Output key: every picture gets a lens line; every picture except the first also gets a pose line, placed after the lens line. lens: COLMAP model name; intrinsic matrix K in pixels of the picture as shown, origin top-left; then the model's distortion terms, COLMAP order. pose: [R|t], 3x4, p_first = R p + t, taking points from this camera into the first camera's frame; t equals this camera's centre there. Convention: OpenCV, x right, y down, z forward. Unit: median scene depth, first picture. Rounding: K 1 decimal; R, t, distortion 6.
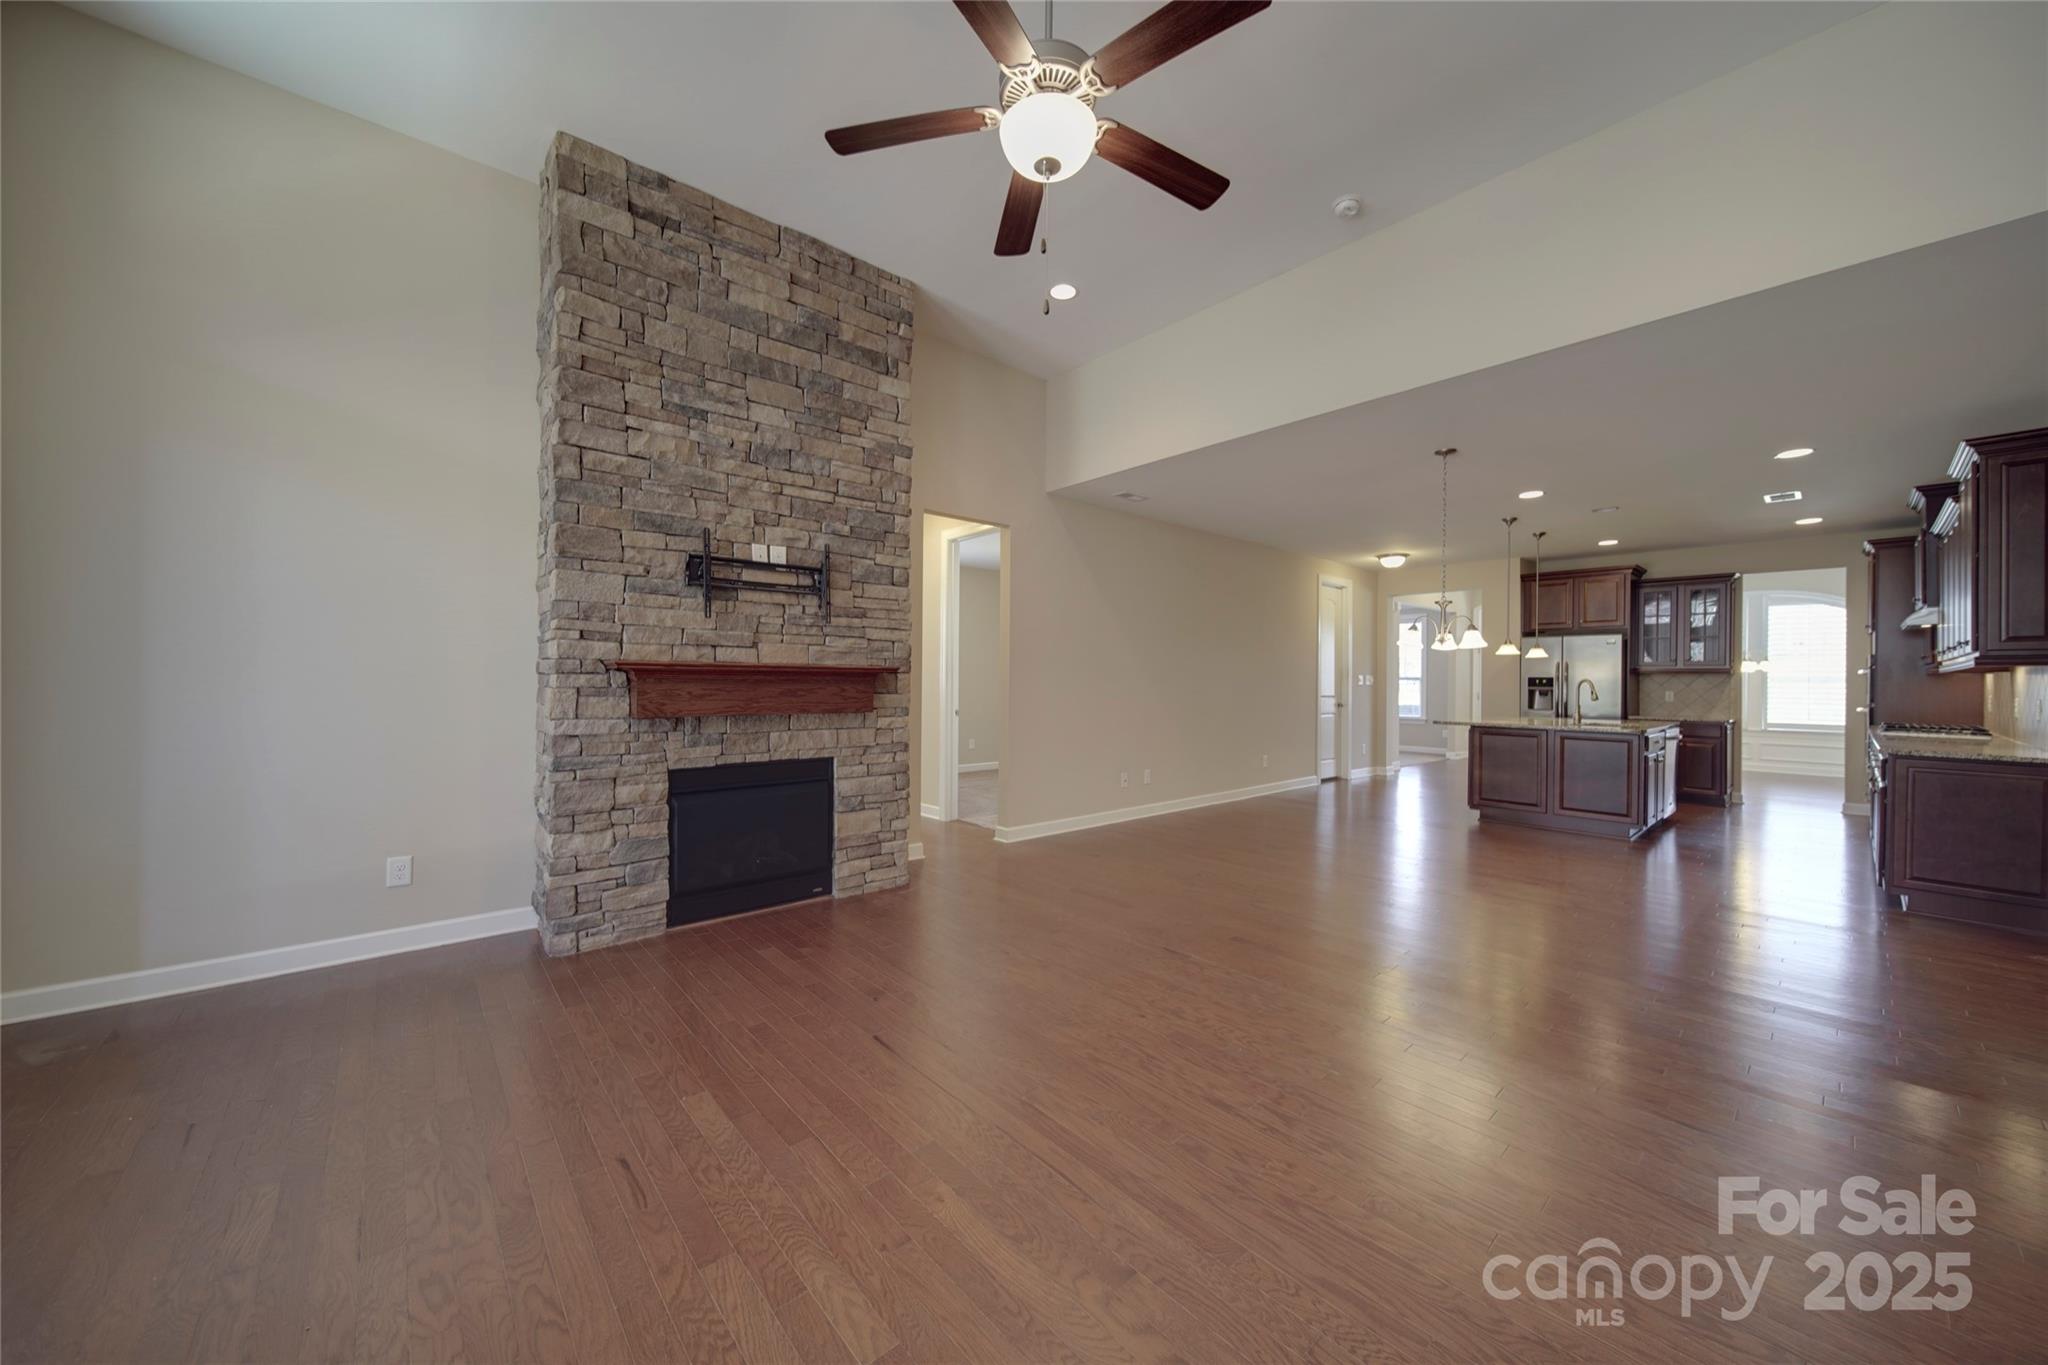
lens RADIAL K [[725.4, 0, 1026.9], [0, 725.4, 682.4], [0, 0, 1]] dist [0.000500, -0.001100]
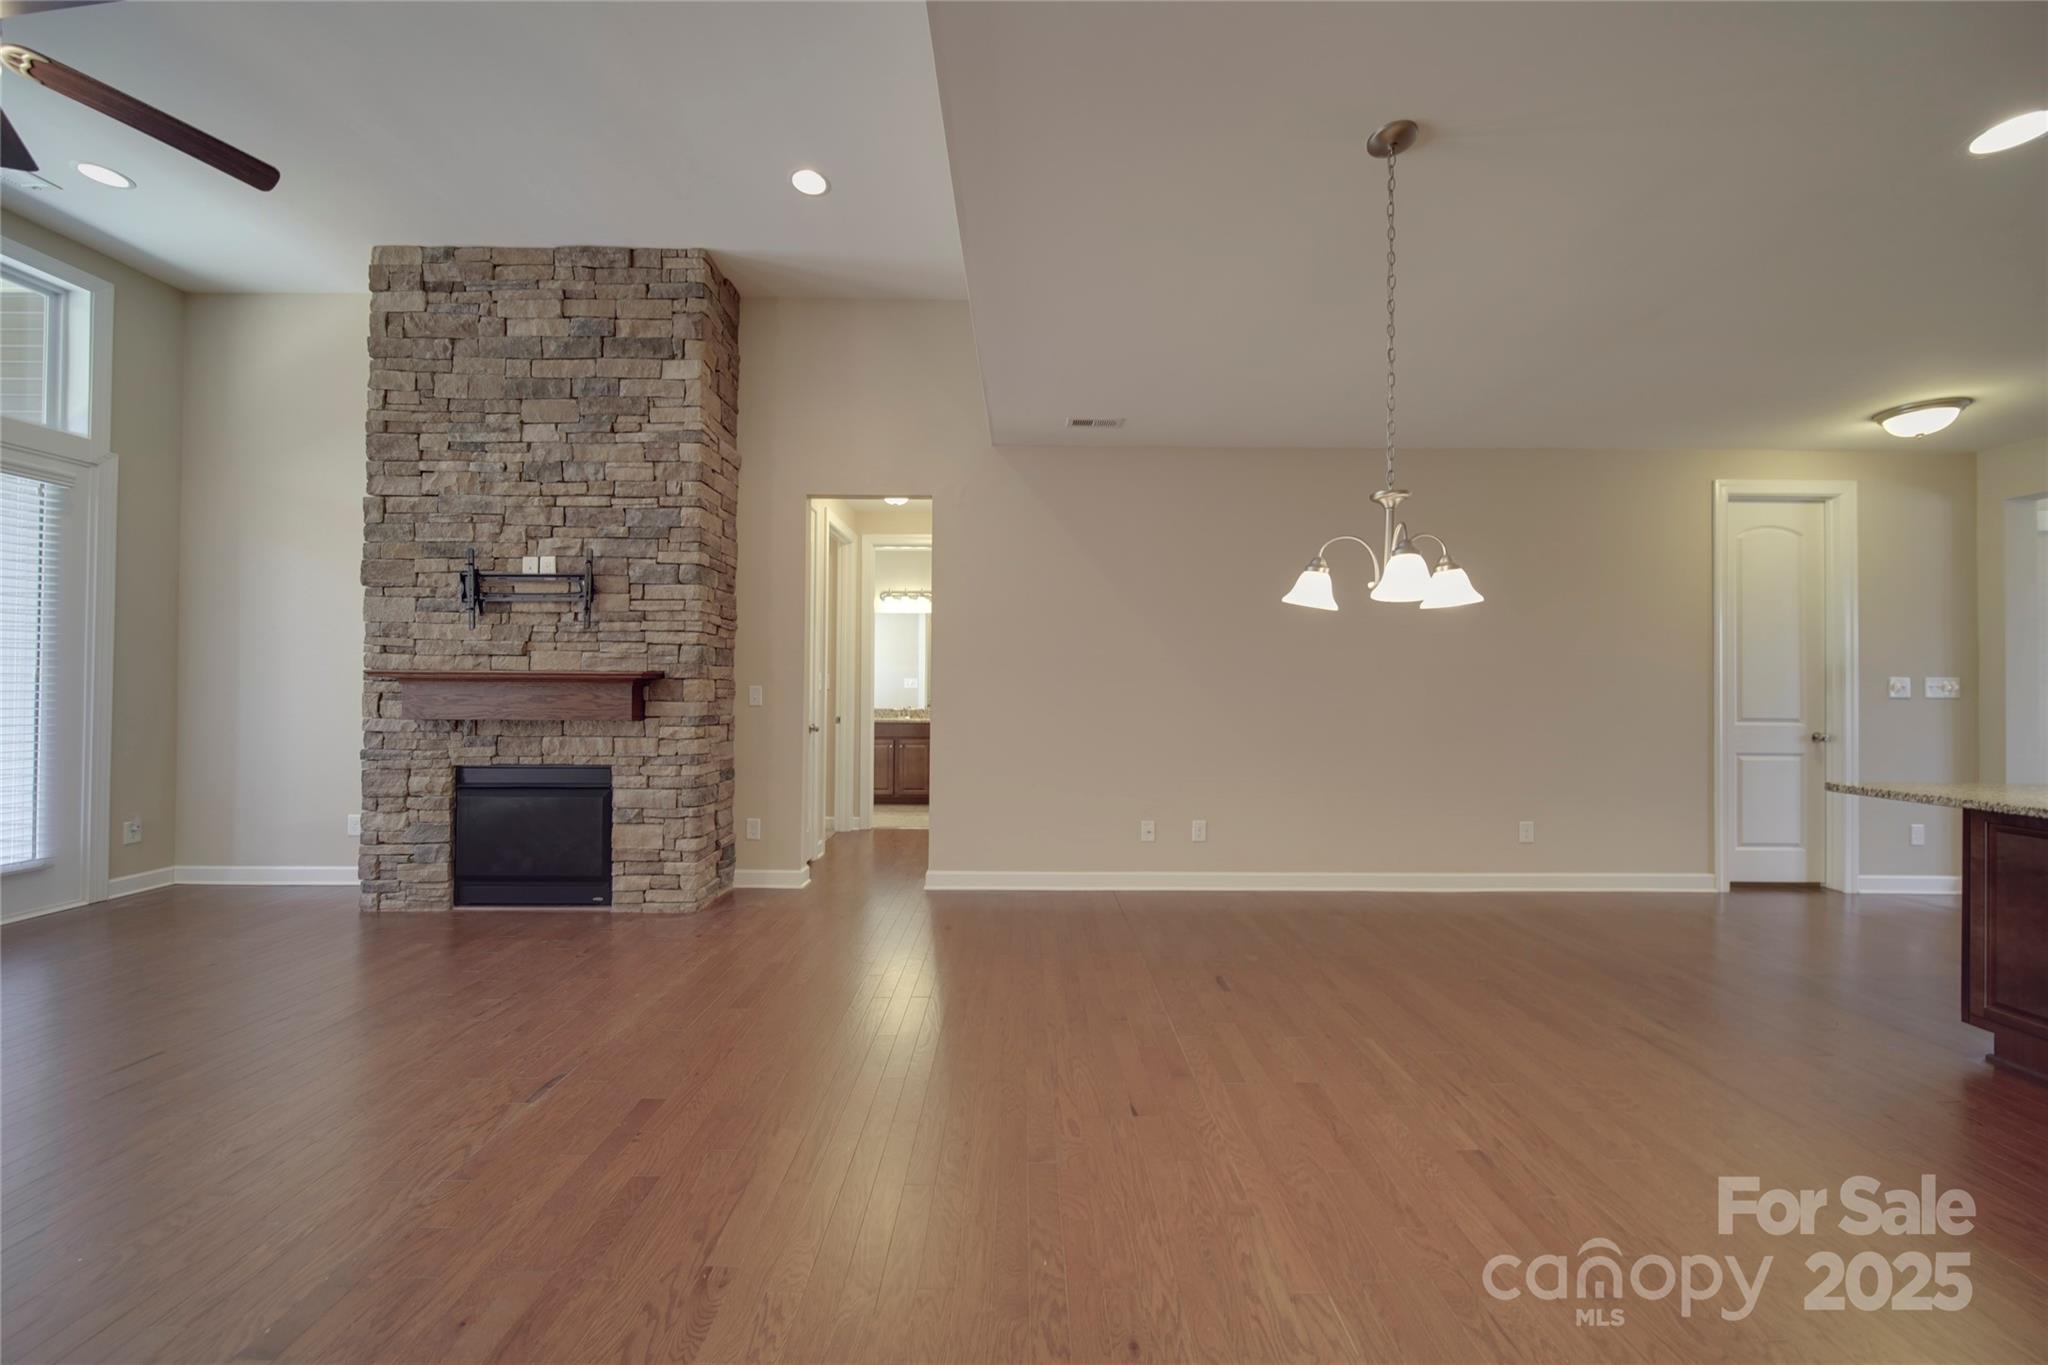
lens RADIAL K [[725.4, 0, 1026.9], [0, 725.4, 682.4], [0, 0, 1]] dist [0.000500, -0.001100]
pose [[0.754586, -0.007628, -0.656157, 0.850680], [-0.002201, 0.999897, -0.014155, 0.004122], [0.656198, 0.012125, 0.754492, 0.673514]]
